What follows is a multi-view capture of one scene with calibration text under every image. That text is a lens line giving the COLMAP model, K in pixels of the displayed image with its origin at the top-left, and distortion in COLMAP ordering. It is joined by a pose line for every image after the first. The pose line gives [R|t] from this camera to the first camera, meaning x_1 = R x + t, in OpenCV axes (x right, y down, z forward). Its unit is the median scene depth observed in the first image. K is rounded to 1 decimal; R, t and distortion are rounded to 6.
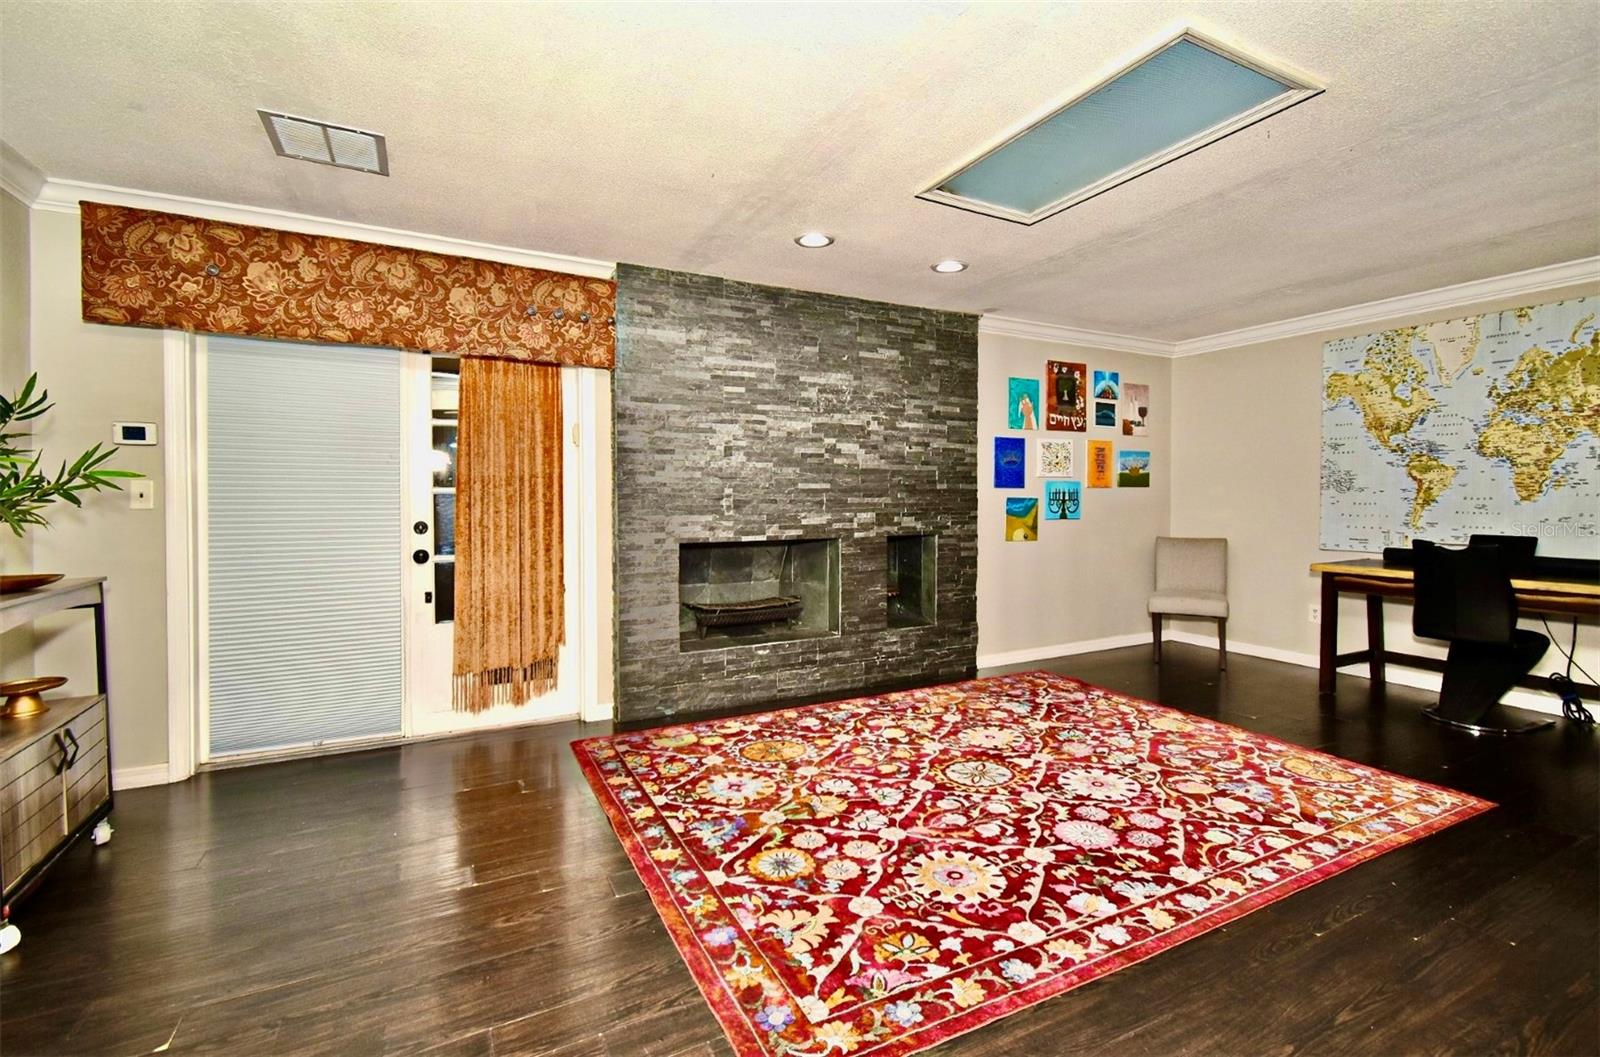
lens RADIAL K [[709.0, 0, 799.1], [0, 709.0, 516.0], [0, 0, 1]] dist [-0.003010, -0.000020]
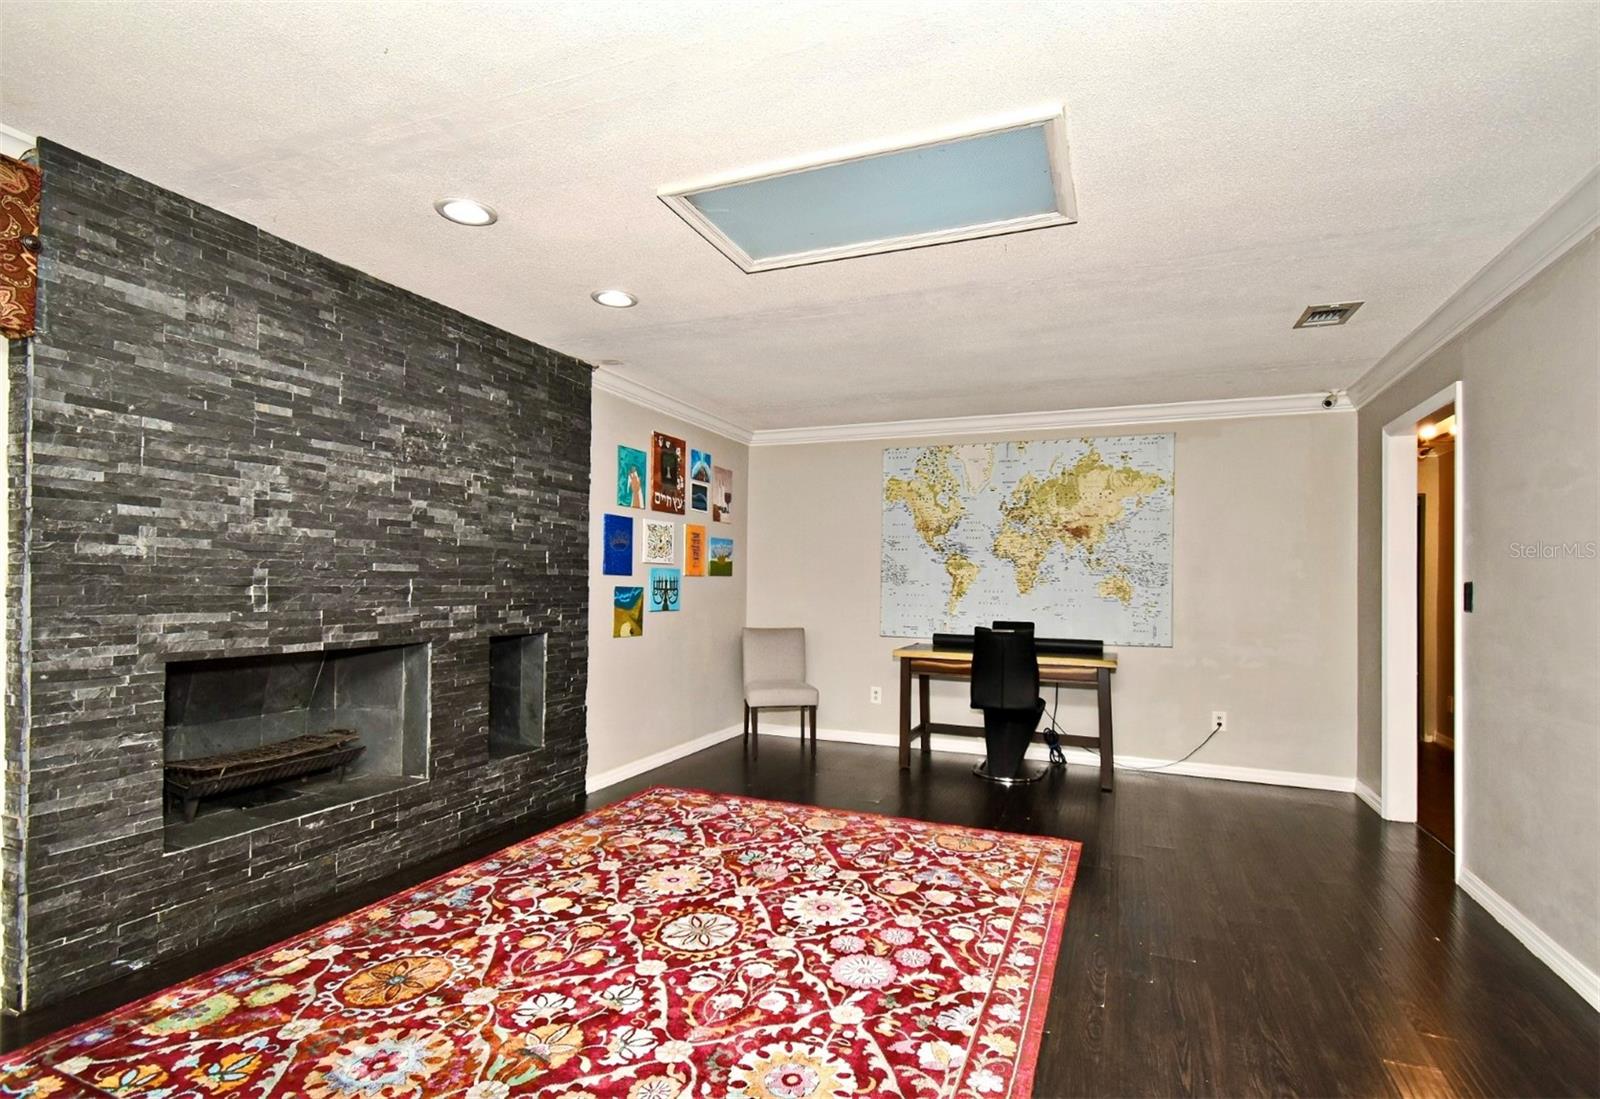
lens RADIAL K [[783.5, 0, 798.7], [0, 783.5, 586.8], [0, 0, 1]] dist [-0.002598, -0.000113]
pose [[0.765191, 0.009515, 0.643733, -0.182691], [0.003670, 0.999810, -0.019140, -0.008428], [-0.643793, 0.017008, 0.765011, 0.183099]]
